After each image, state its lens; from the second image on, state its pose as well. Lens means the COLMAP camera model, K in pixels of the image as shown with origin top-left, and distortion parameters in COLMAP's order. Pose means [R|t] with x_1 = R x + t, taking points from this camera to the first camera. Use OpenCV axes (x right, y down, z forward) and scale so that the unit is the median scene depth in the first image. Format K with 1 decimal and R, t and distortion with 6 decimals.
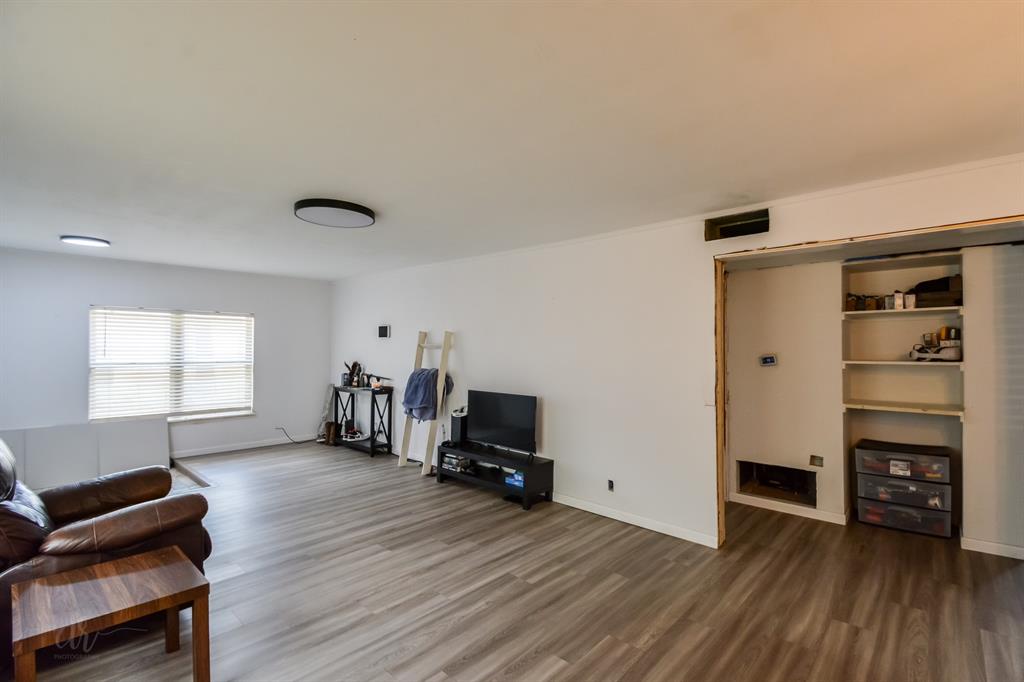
lens RADIAL K [[469.9, 0, 547.0], [0, 469.9, 339.8], [0, 0, 1]] dist [0.038742, -0.030659]
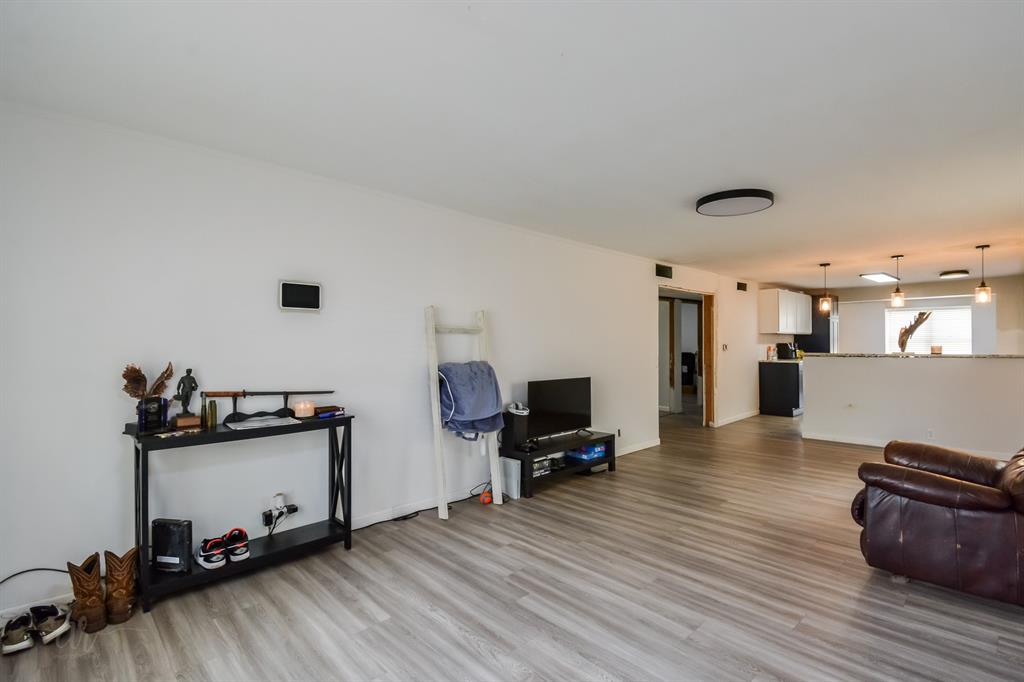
lens RADIAL K [[469.9, 0, 547.0], [0, 469.9, 339.8], [0, 0, 1]] dist [0.038742, -0.030659]
pose [[0.056220, 0.003226, 0.998413, -1.216302], [-0.017062, 0.999852, -0.002270, 0.036440], [-0.998273, -0.016907, 0.056267, 1.087626]]
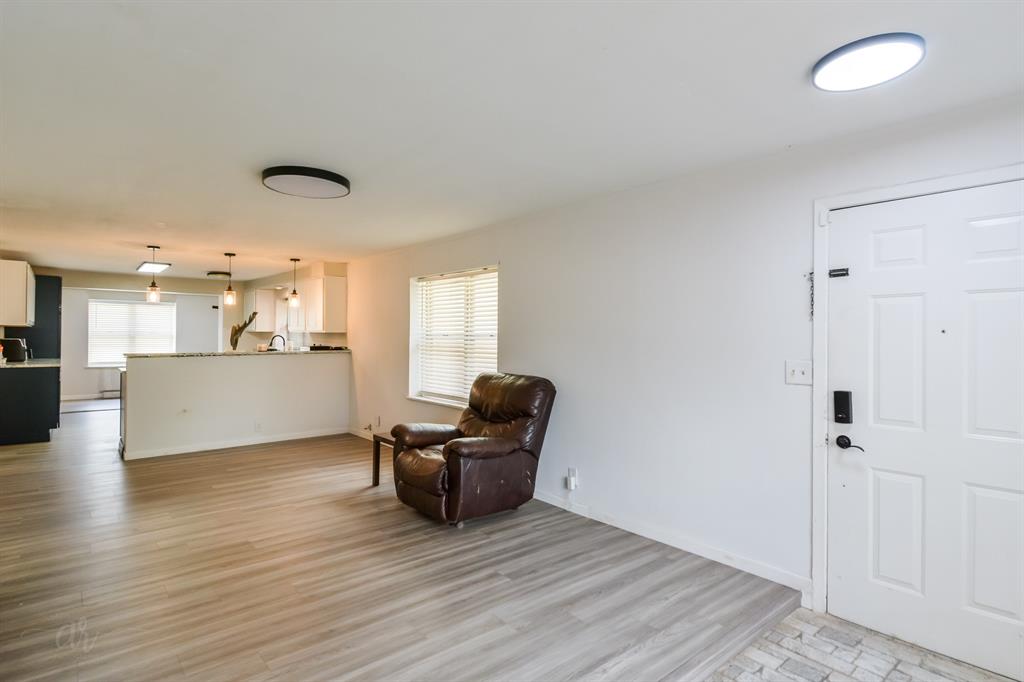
lens RADIAL K [[524.3, 0, 512.0], [0, 524.3, 341.0], [0, 0, 1]] dist [-0.014602, 0.000077]
pose [[-0.987217, -0.007056, 0.159224, -0.790228], [-0.010582, 0.999717, -0.021304, 0.047529], [-0.159028, -0.022717, -0.987013, 1.525047]]
